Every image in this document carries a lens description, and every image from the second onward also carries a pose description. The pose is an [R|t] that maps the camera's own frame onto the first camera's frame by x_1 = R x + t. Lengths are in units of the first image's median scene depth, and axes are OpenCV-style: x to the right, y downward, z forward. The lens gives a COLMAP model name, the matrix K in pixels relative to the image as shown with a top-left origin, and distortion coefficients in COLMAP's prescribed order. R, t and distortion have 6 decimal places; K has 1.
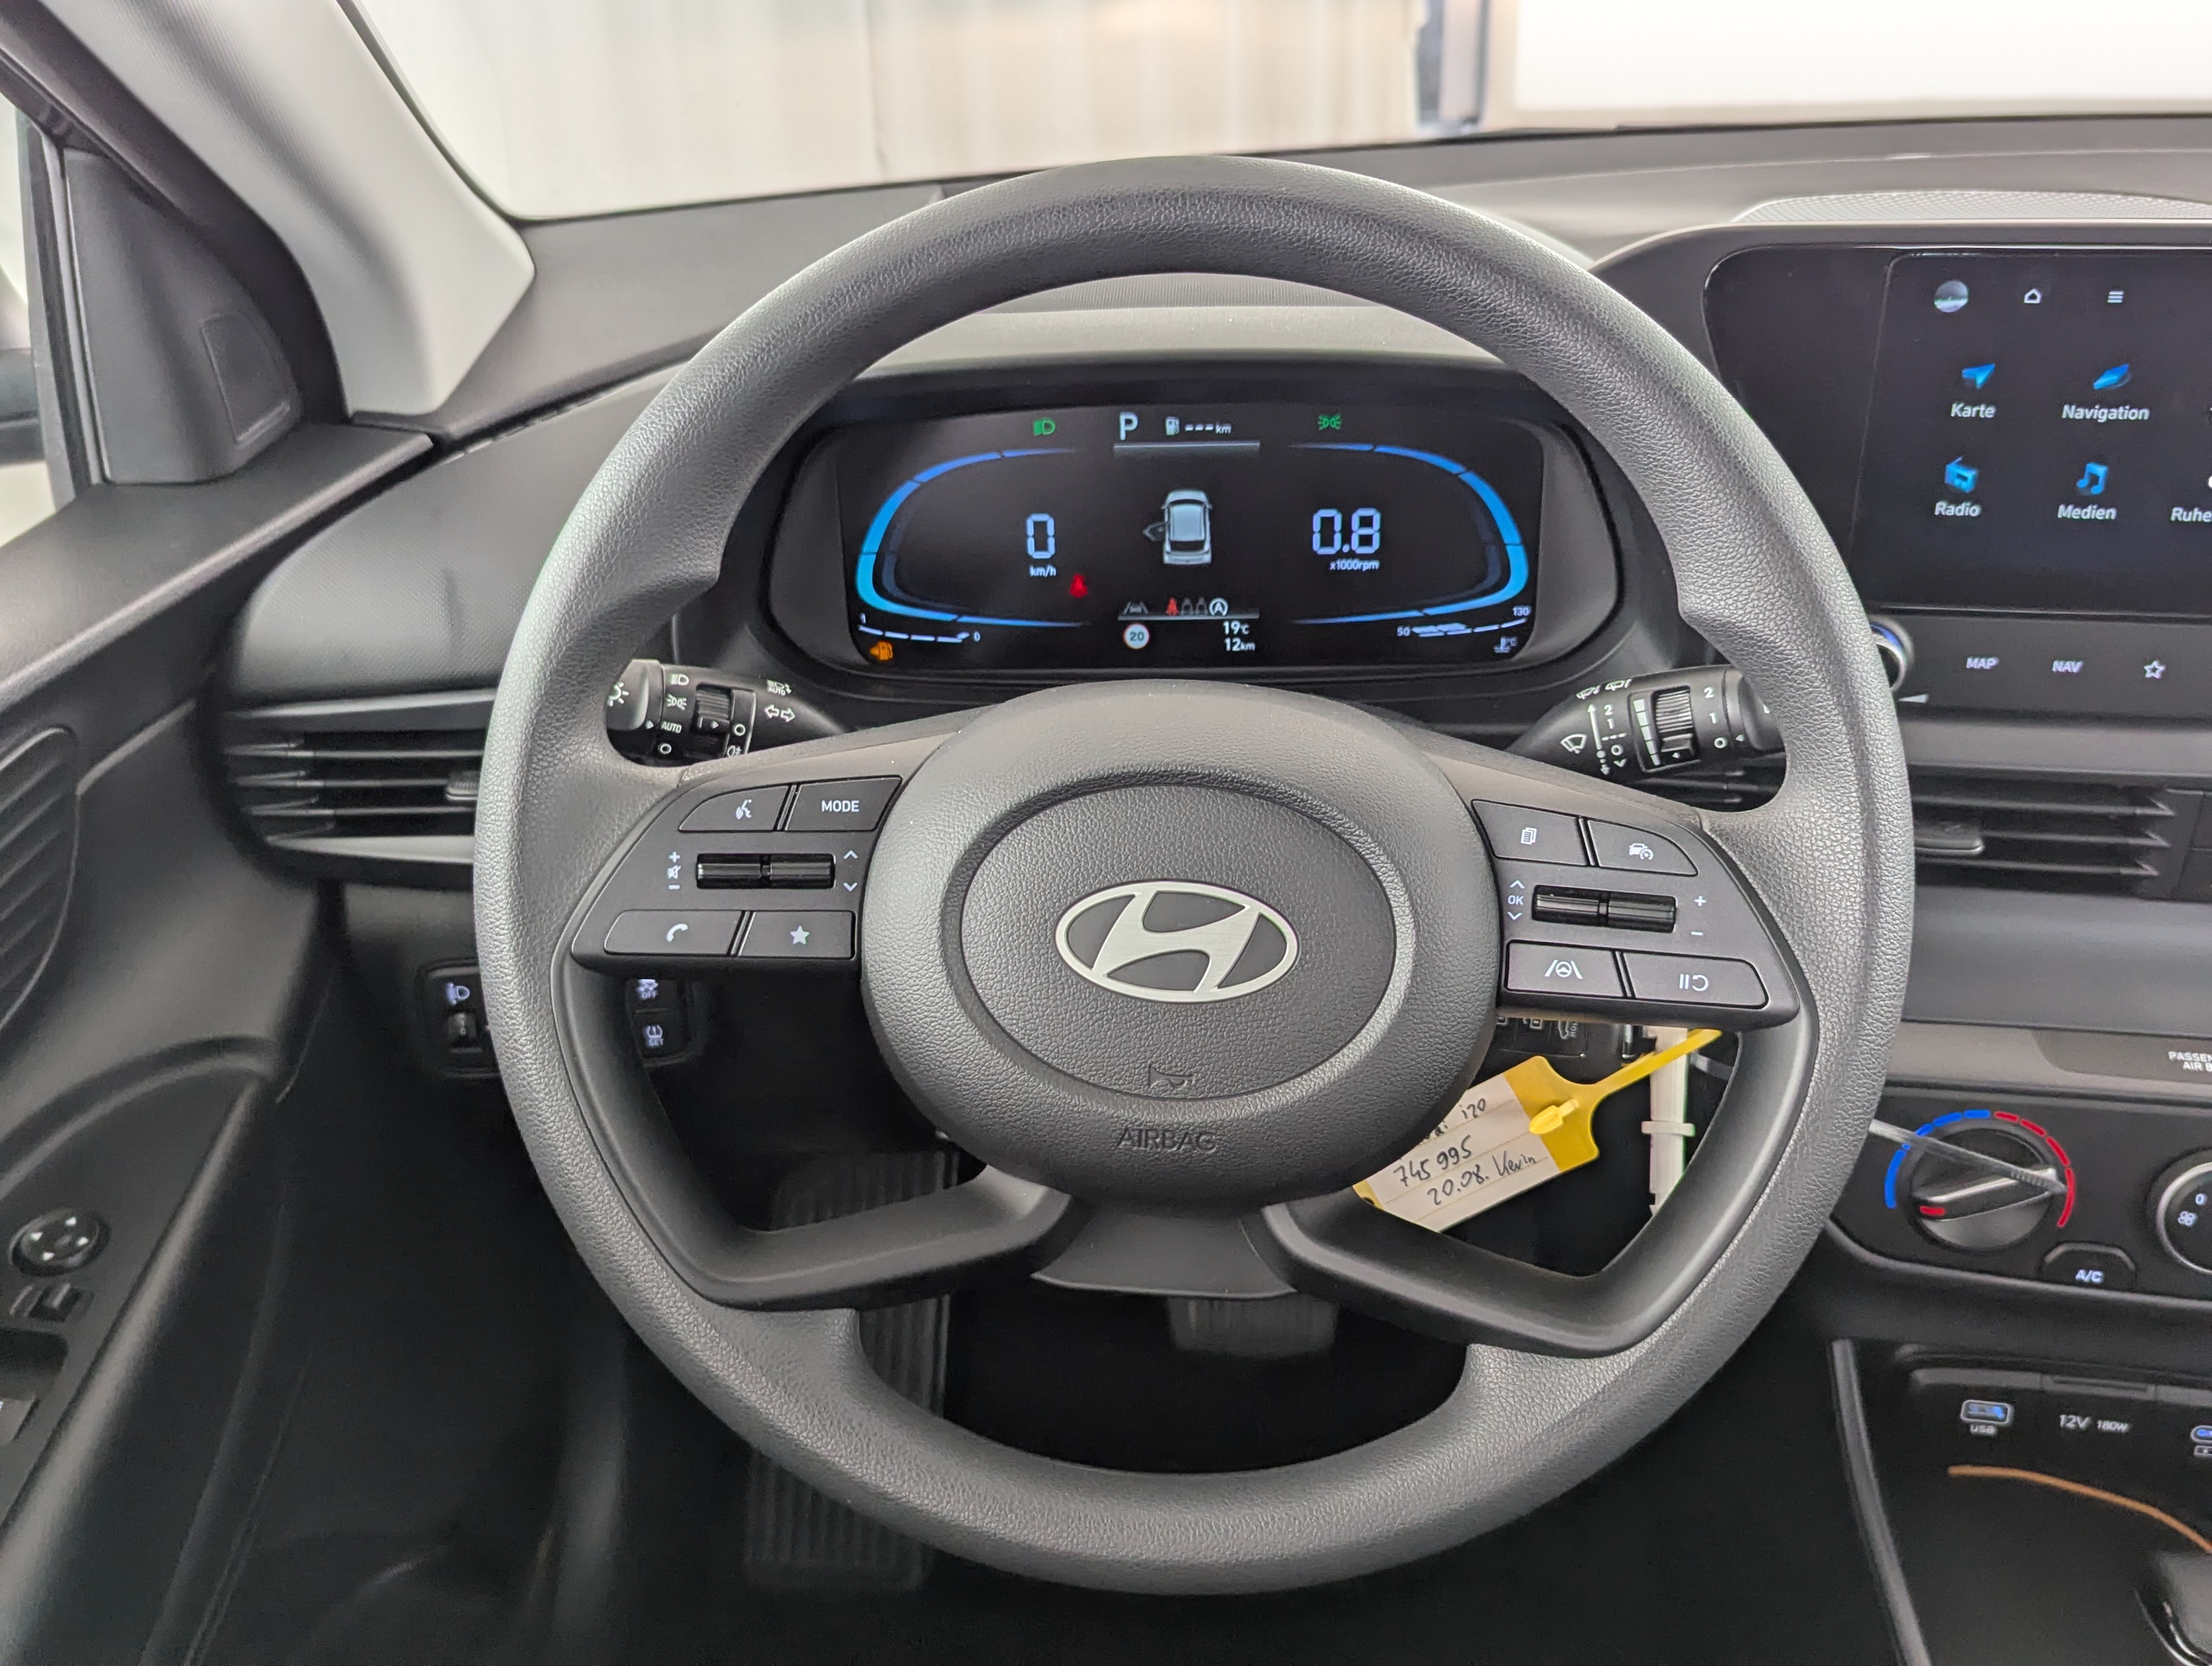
lens RADIAL K [[2024.1, 0, 1100.2], [0, 2024.1, 837.3], [0, 0, 1]] dist [0.040455, -0.037306]
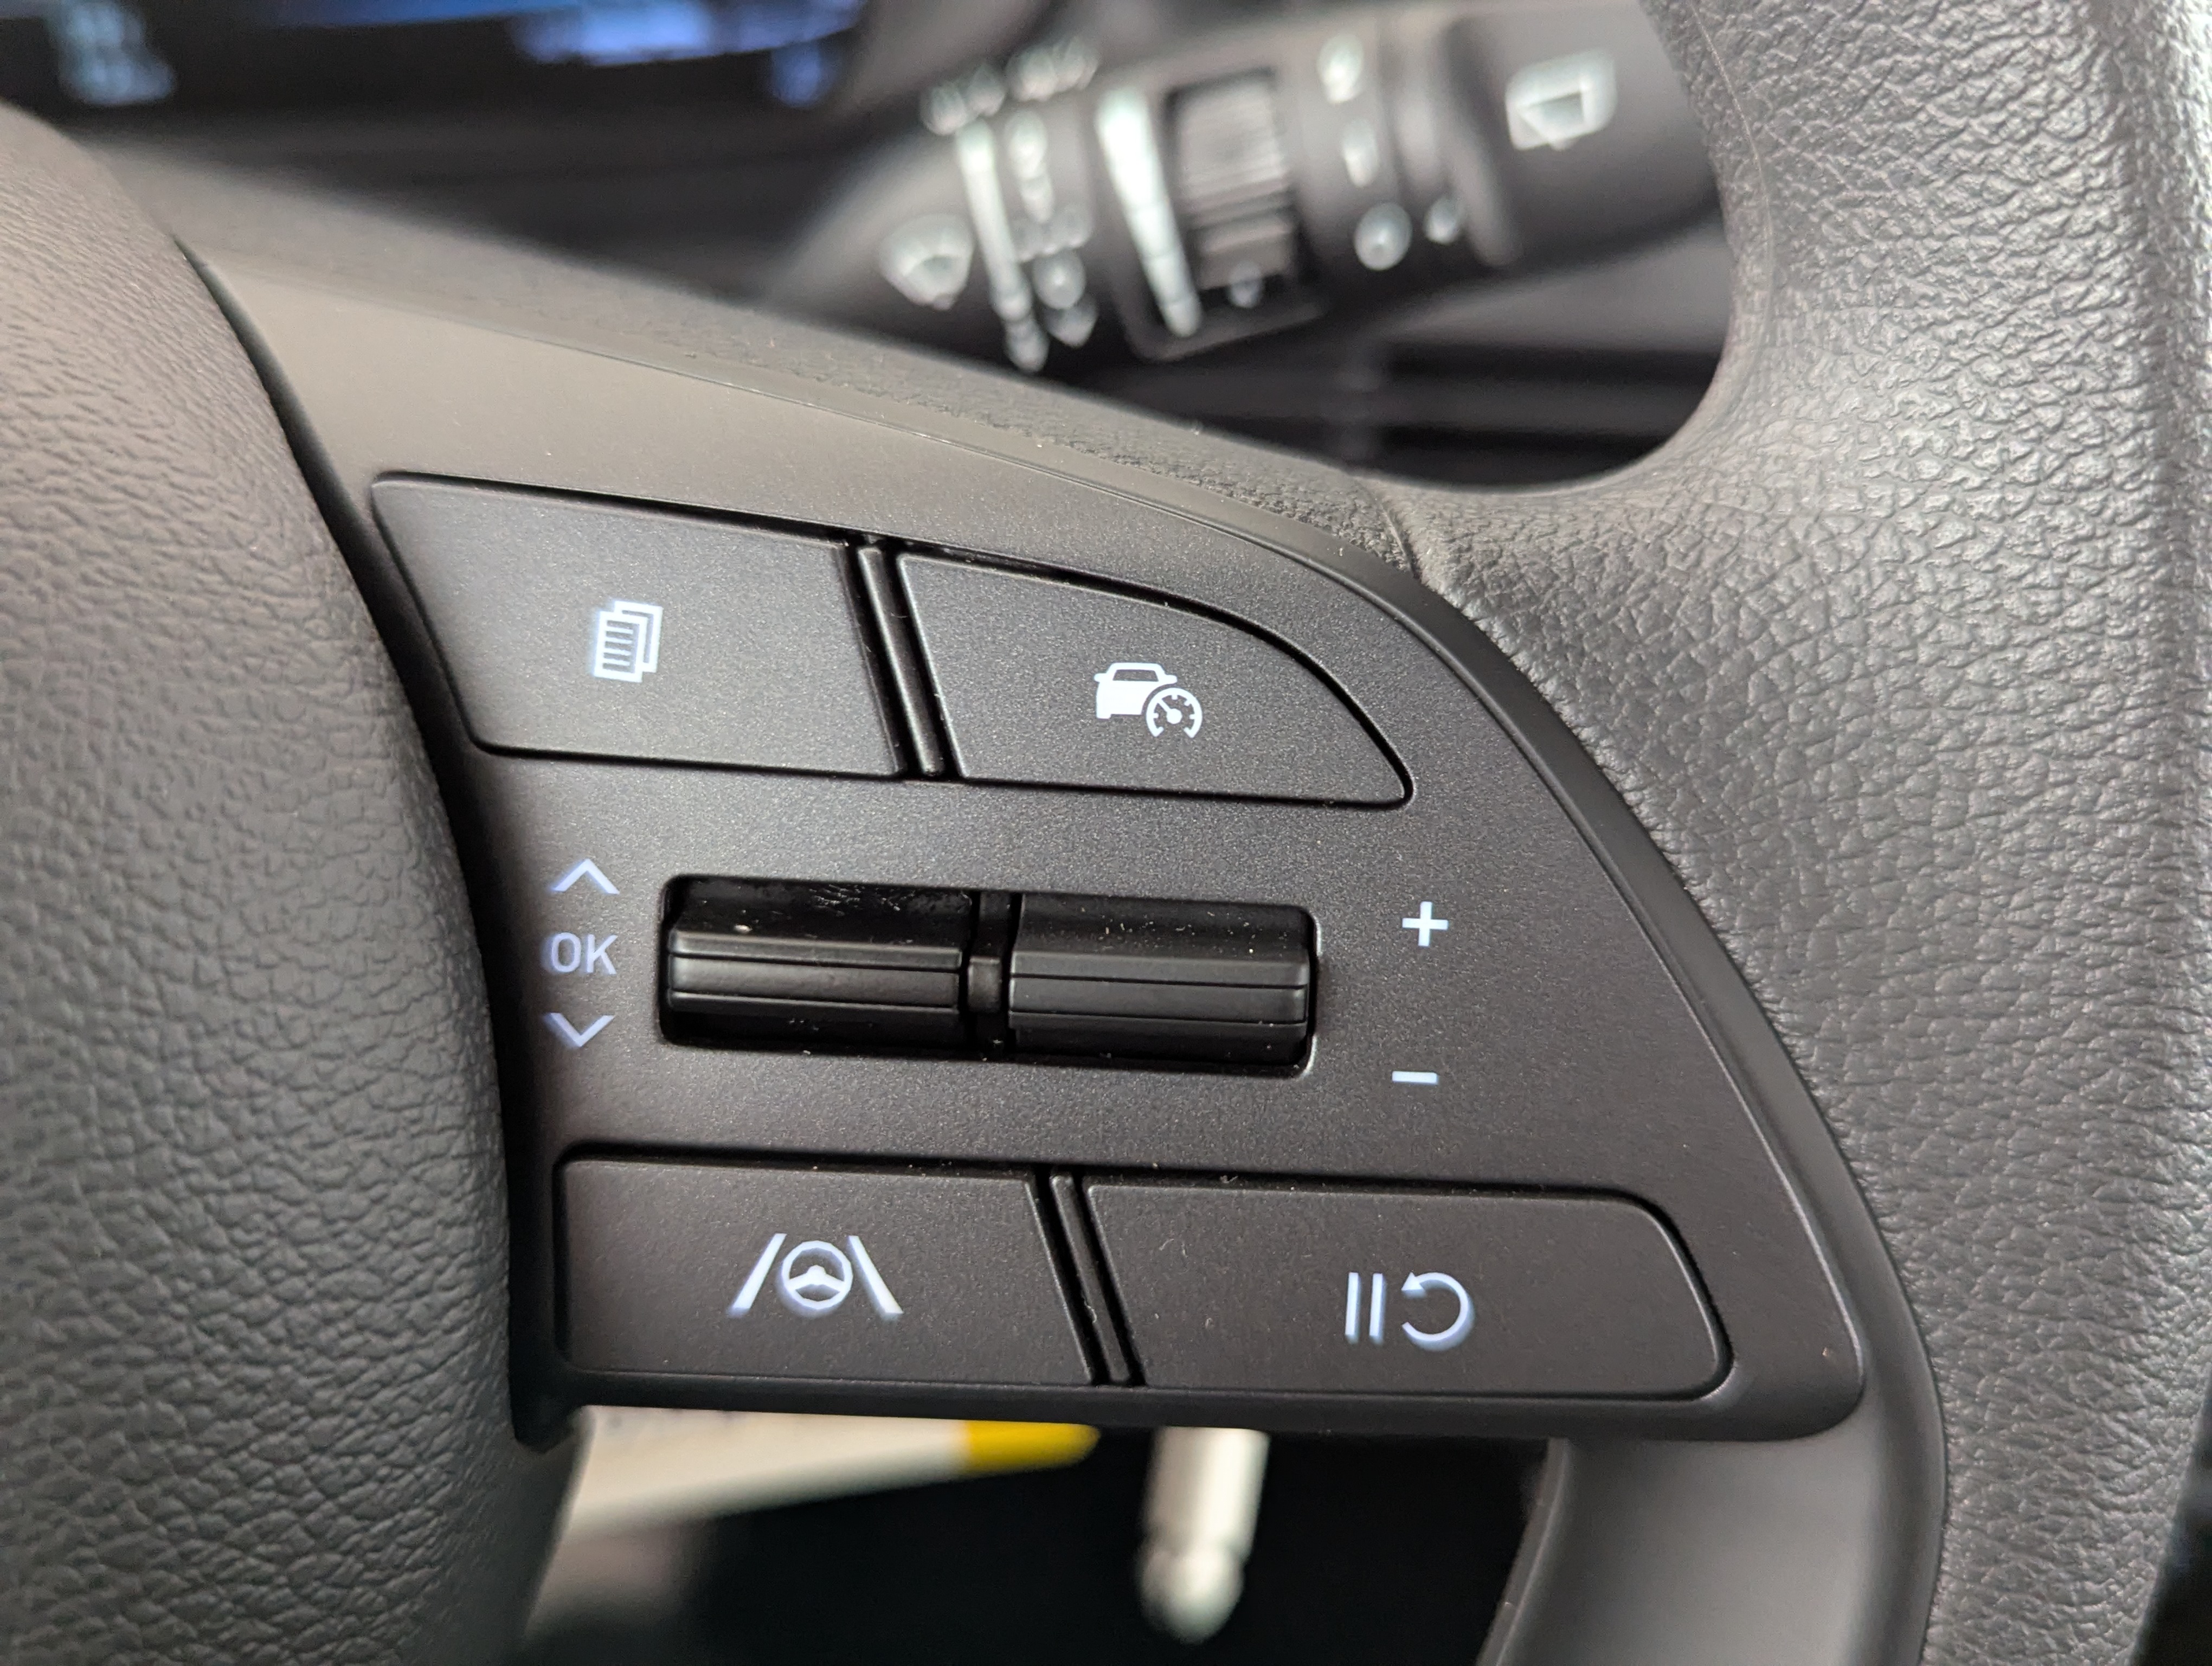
lens RADIAL K [[2024.1, 0, 1108.8], [0, 2024.1, 825.0], [0, 0, 1]] dist [0.040455, -0.037306]
pose [[0.969520, -0.078451, 0.232115, 0.152441], [0.039144, 0.984780, 0.169337, -0.011150], [-0.241867, -0.155090, 0.957835, 0.571358]]
